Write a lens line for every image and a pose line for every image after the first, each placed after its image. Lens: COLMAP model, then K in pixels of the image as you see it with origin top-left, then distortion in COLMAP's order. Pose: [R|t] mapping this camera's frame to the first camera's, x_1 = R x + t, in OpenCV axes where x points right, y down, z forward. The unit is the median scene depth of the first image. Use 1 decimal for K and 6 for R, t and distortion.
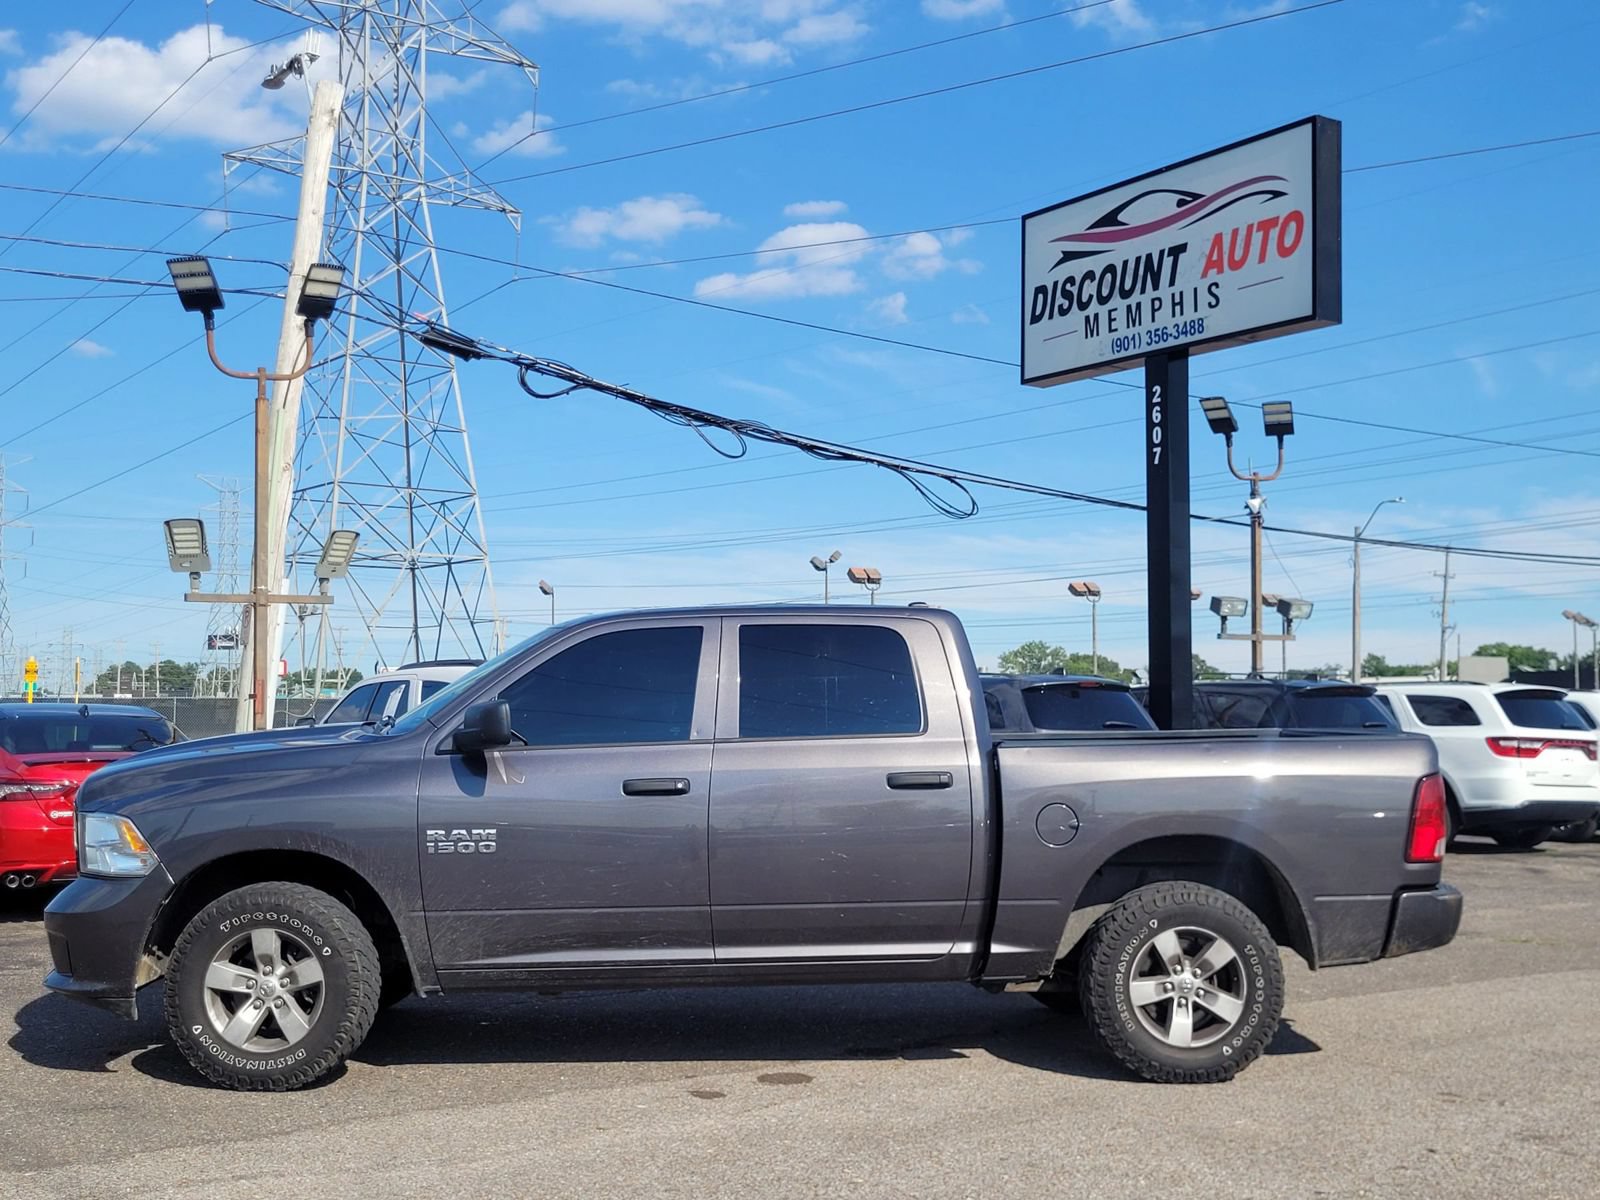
lens RADIAL K [[1772.3, 0, 802.7], [0, 1772.3, 581.3], [0, 0, 1]] dist [0.038720, 0.000000]
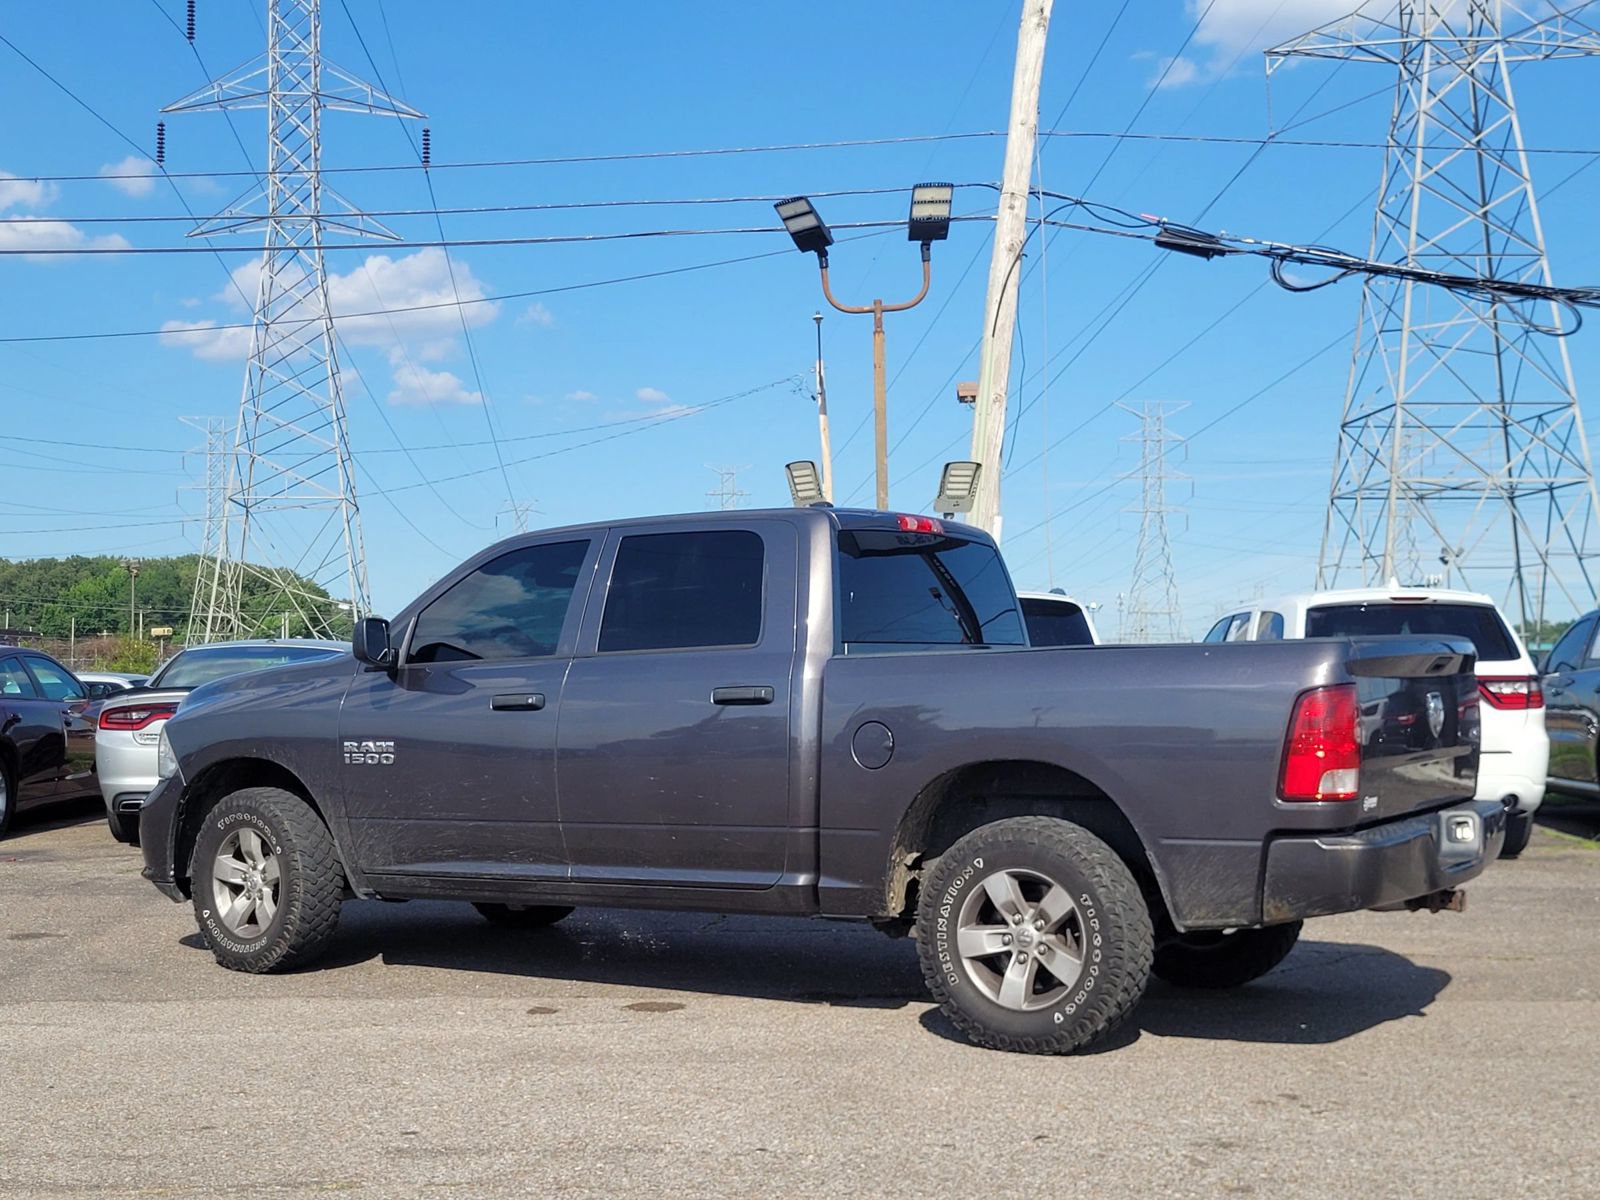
lens RADIAL K [[2006.6, 0, 791.8], [0, 2006.6, 591.8], [0, 0, 1]] dist [0.032513, 0.000000]
pose [[0.818895, -0.031259, -0.573091, 0.675382], [0.050771, 0.998547, 0.018083, 0.040460], [0.571693, -0.043905, 0.819292, 0.163751]]
